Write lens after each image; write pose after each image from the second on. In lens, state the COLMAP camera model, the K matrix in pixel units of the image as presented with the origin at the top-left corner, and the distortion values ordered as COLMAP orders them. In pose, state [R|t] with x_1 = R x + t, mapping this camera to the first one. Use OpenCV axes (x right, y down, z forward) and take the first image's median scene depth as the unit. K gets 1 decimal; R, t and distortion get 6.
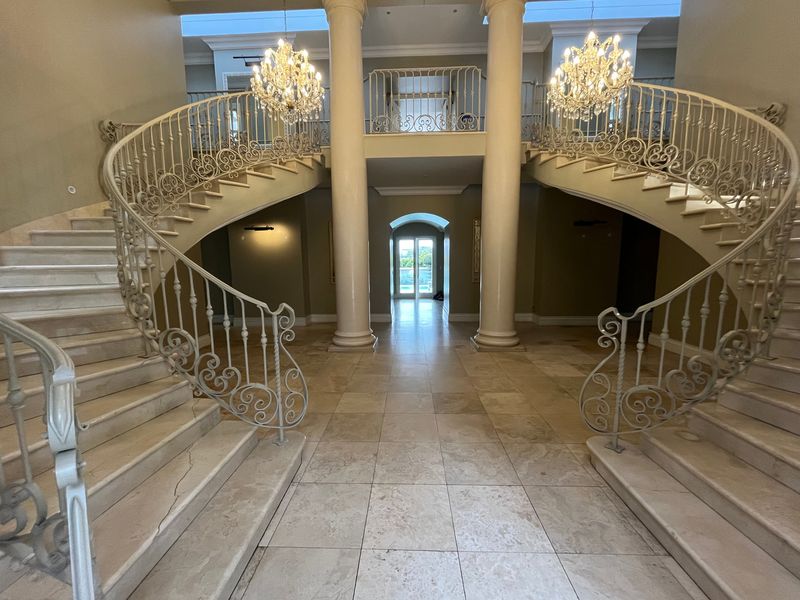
lens RADIAL K [[322.6, 0, 397.2], [0, 322.6, 301.7], [0, 0, 1]] dist [-0.000008, -0.000043]
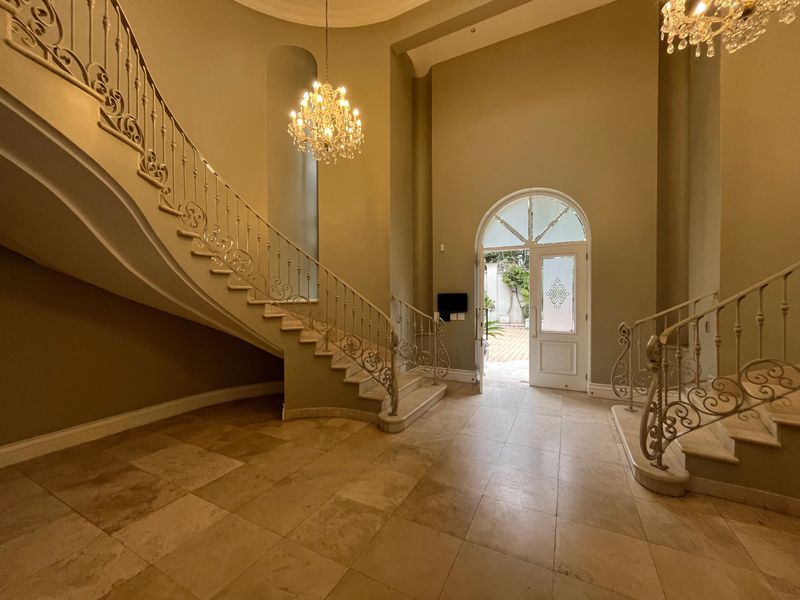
lens RADIAL K [[322.6, 0, 397.2], [0, 322.6, 301.7], [0, 0, 1]] dist [-0.000008, -0.000043]
pose [[-0.905024, 0.009591, 0.425251, -0.030526], [0.067688, 0.990254, 0.121720, -0.217182], [-0.419939, 0.138944, -0.896853, 1.674068]]
